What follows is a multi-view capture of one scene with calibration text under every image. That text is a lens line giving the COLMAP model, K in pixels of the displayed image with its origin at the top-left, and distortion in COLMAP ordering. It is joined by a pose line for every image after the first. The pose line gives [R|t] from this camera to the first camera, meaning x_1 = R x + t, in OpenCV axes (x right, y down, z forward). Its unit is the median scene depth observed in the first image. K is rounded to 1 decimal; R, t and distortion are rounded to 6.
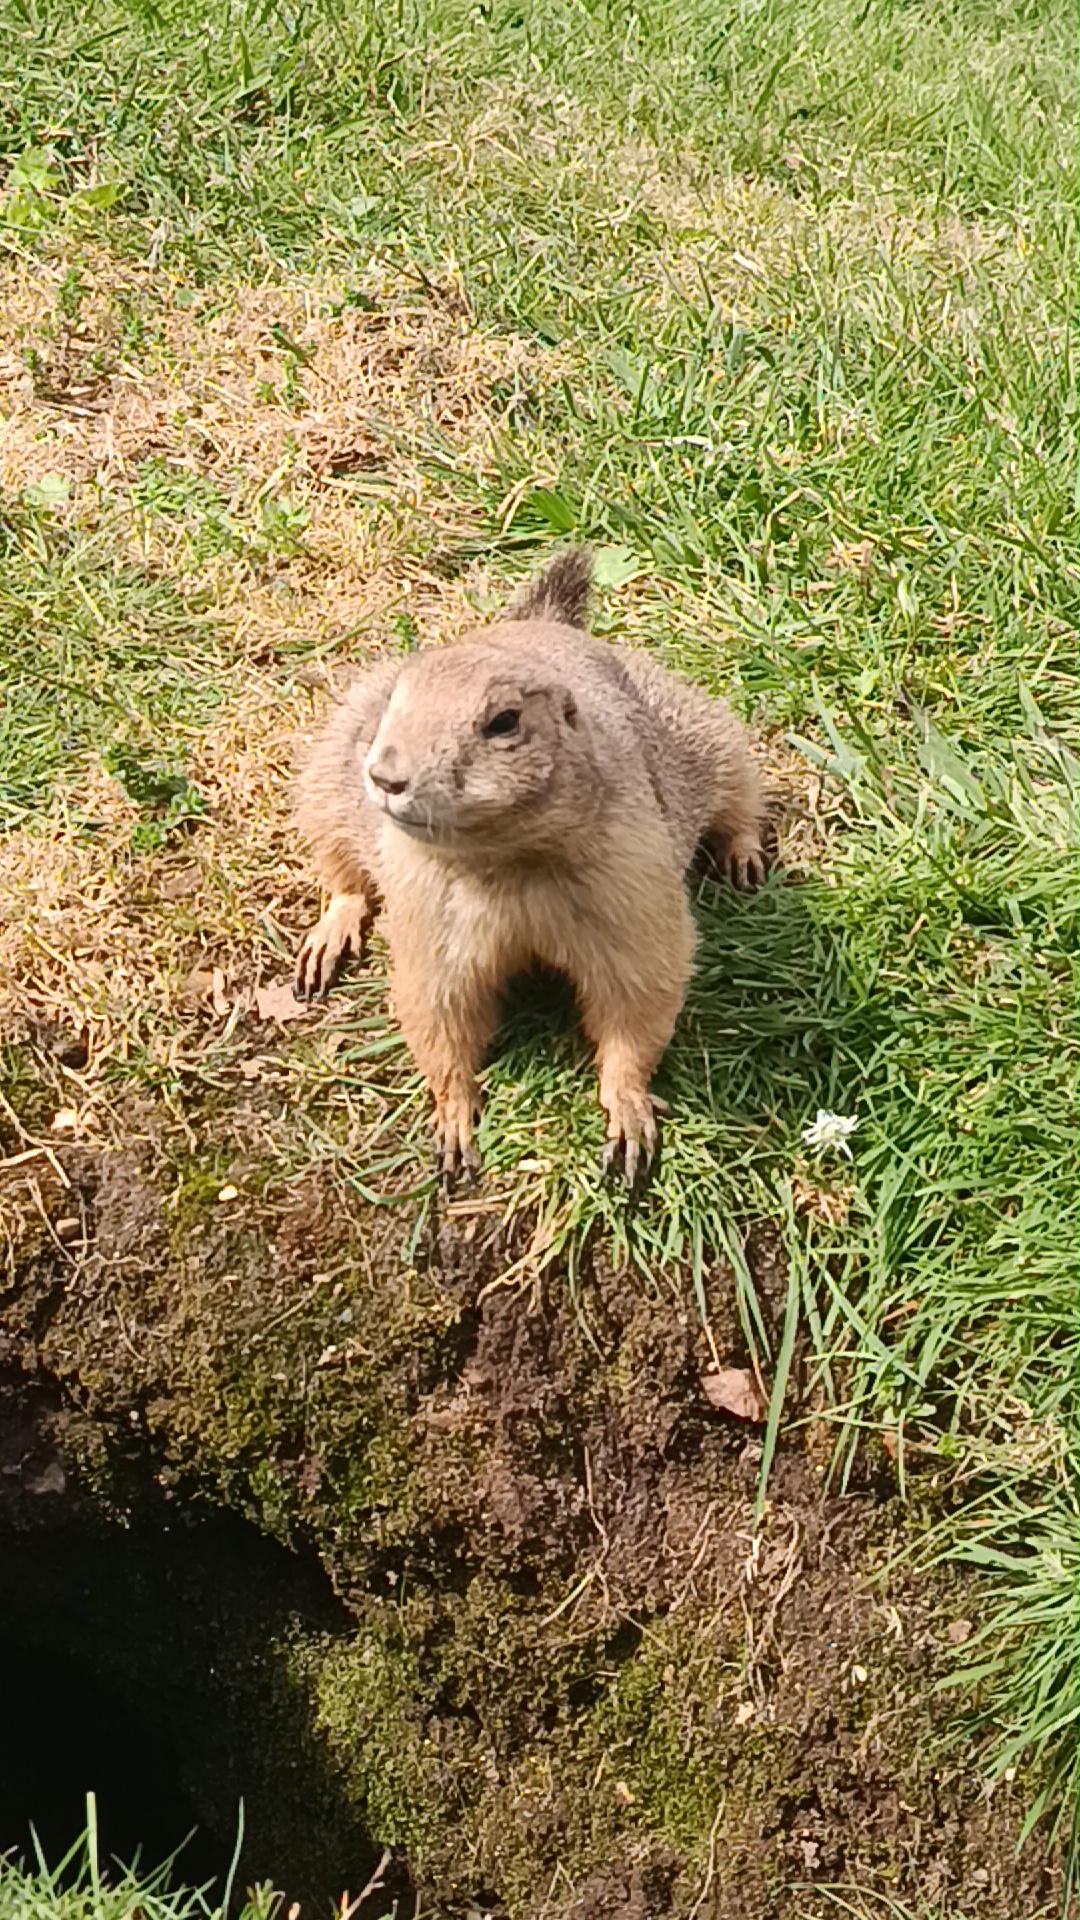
lens RADIAL K [[3318.4, 0, 541.2], [0, 3318.4, 1147.0], [0, 0, 1]] dist [0.111012, -0.049396]
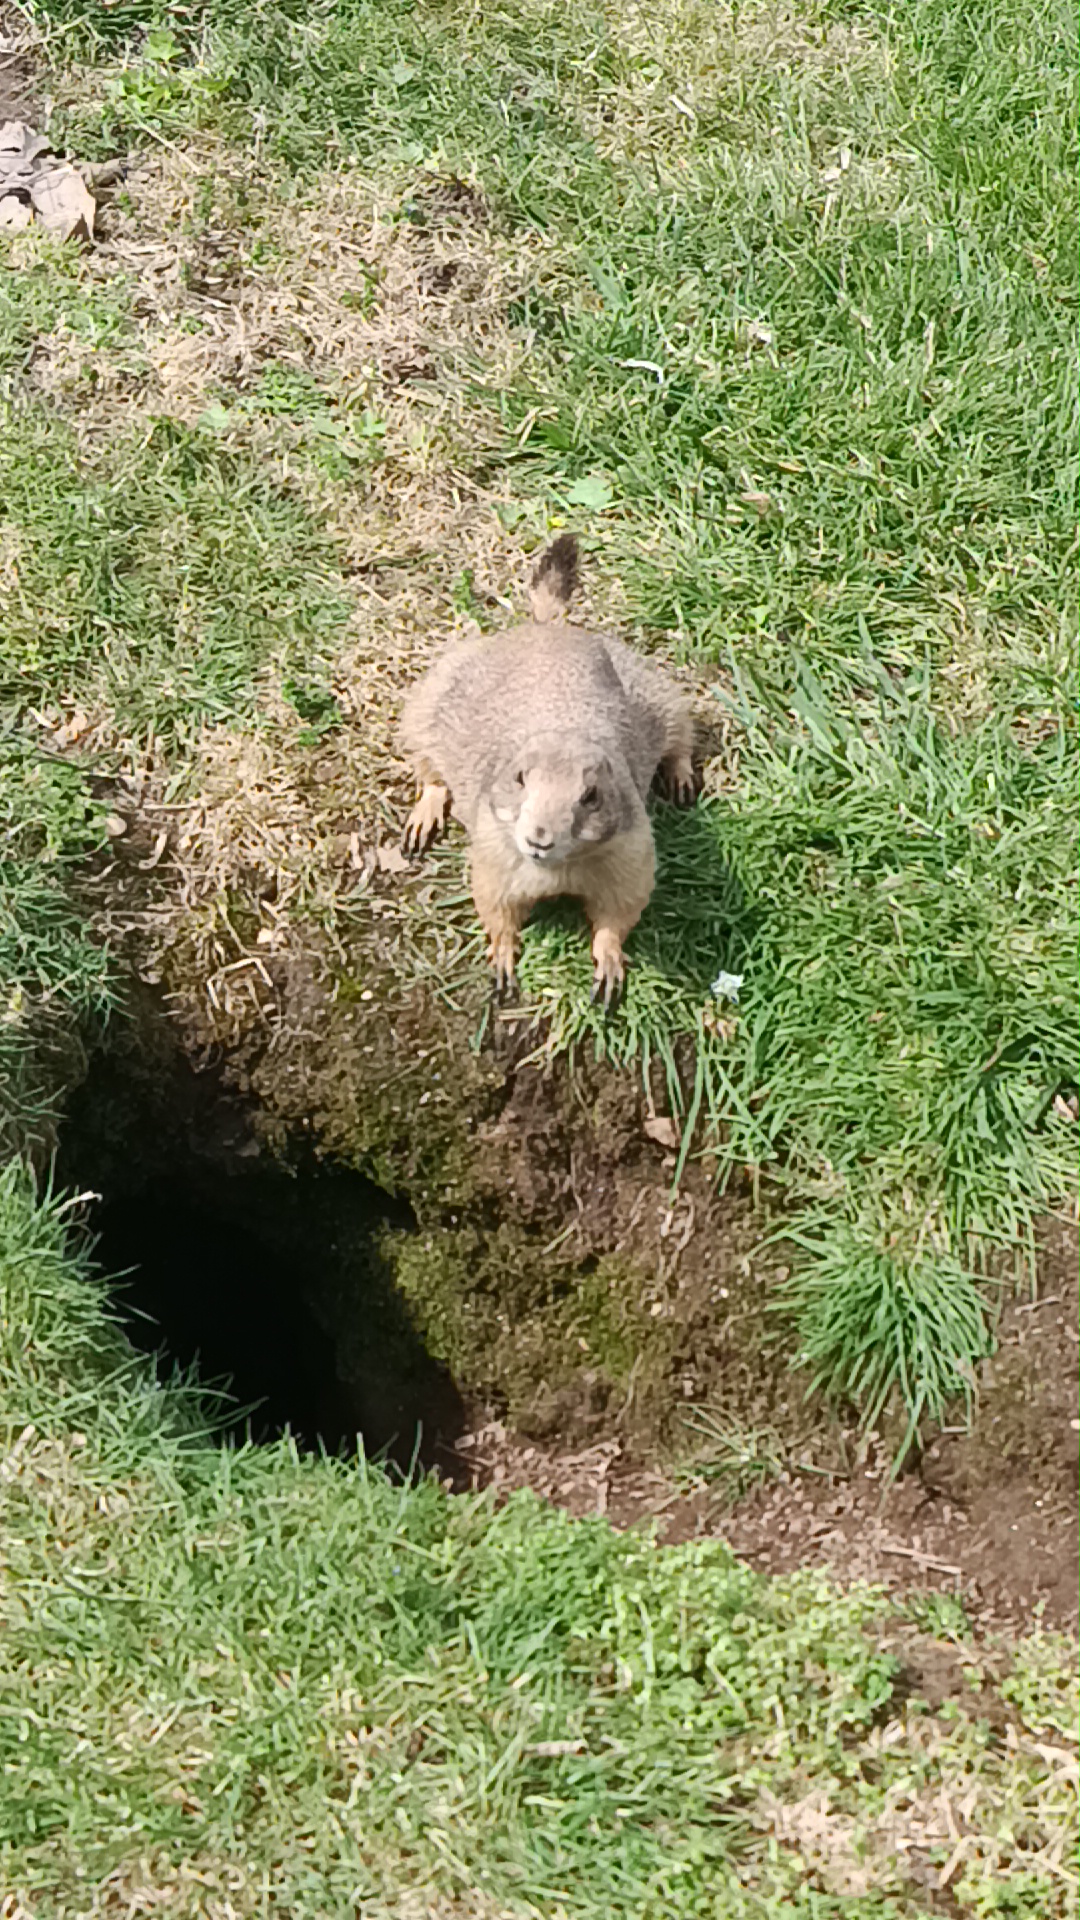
lens RADIAL K [[3333.2, 0, 530.7], [0, 3333.2, 959.0], [0, 0, 1]] dist [0.096909, 0.012317]
pose [[0.997398, 0.040131, 0.059894, -0.111470], [-0.051702, 0.977130, 0.206260, -0.349757], [-0.050247, -0.208820, 0.976662, -0.634630]]
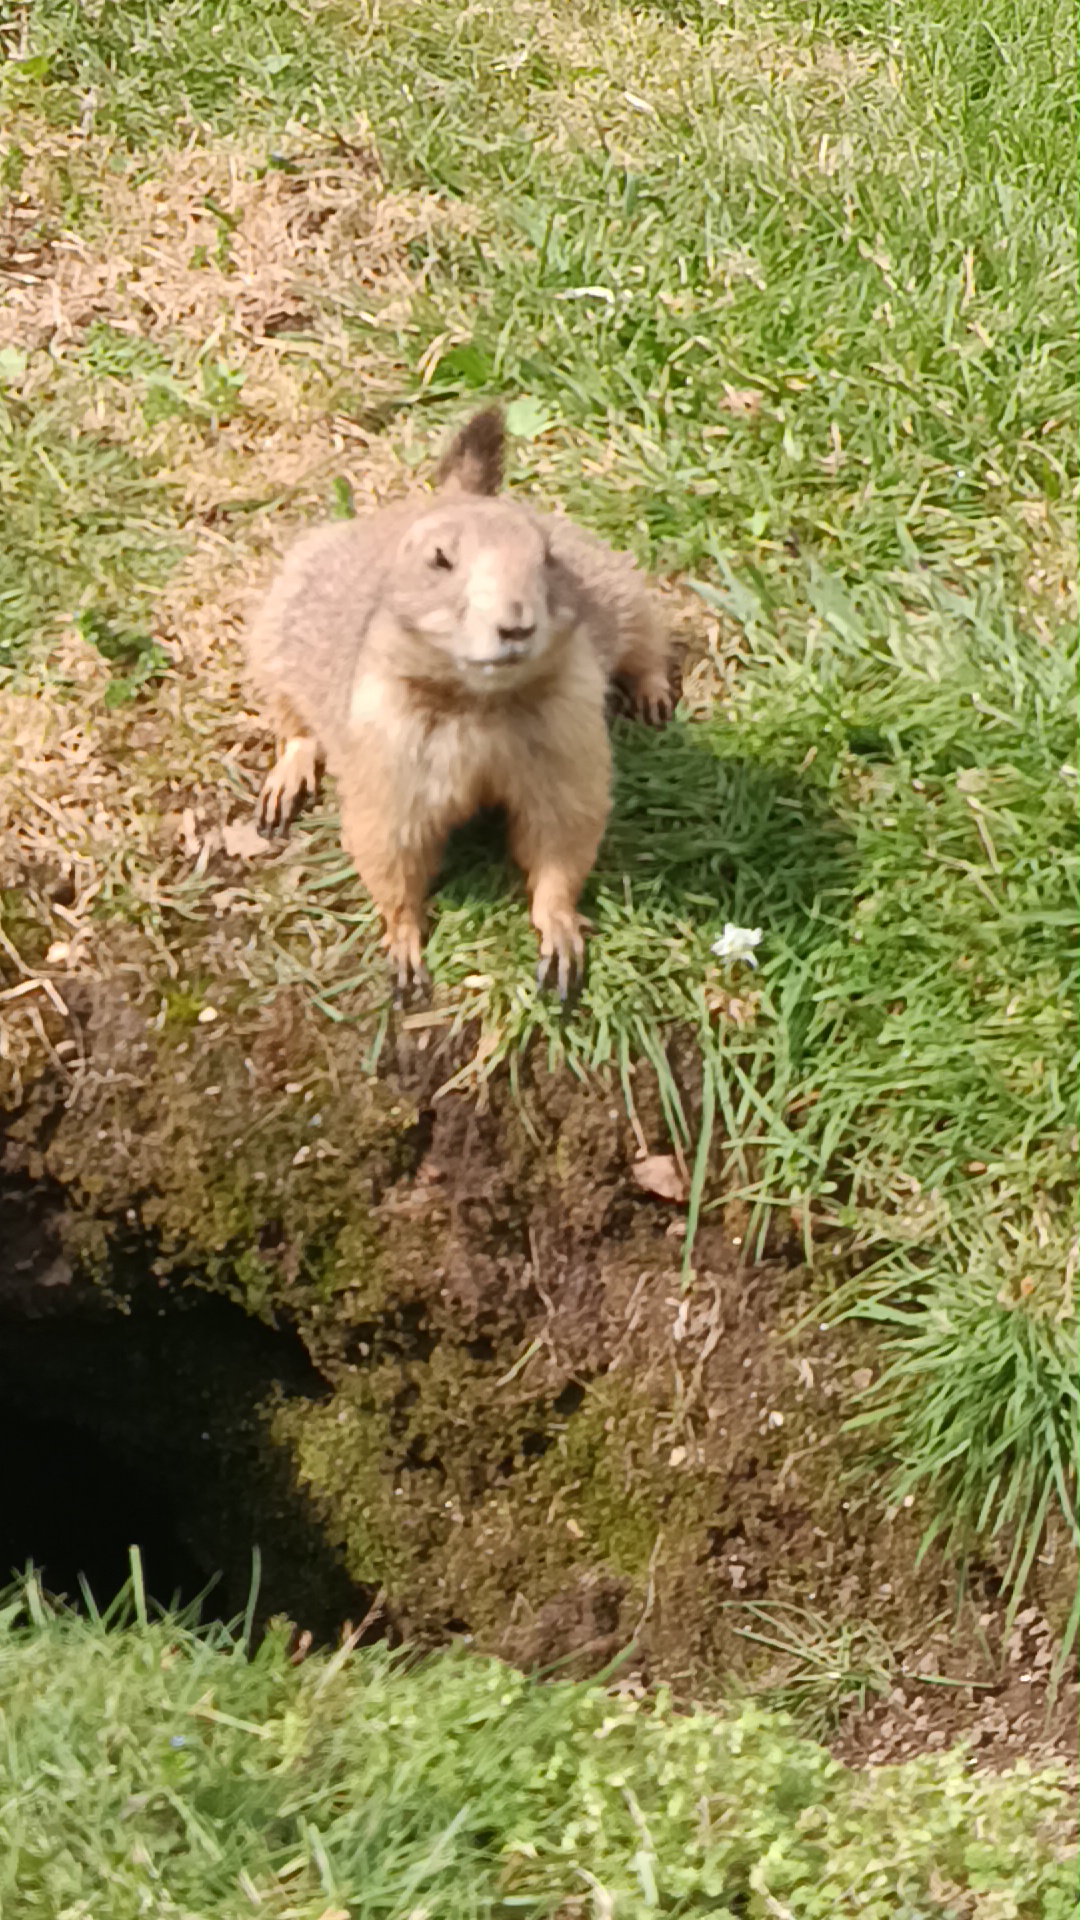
lens RADIAL K [[3333.2, 0, 530.7], [0, 3333.2, 959.0], [0, 0, 1]] dist [0.096909, 0.012317]
pose [[0.999226, -0.032779, 0.021736, -0.008332], [0.032291, 0.999227, 0.022443, -0.026452], [-0.022455, -0.021723, 0.999512, -0.133621]]
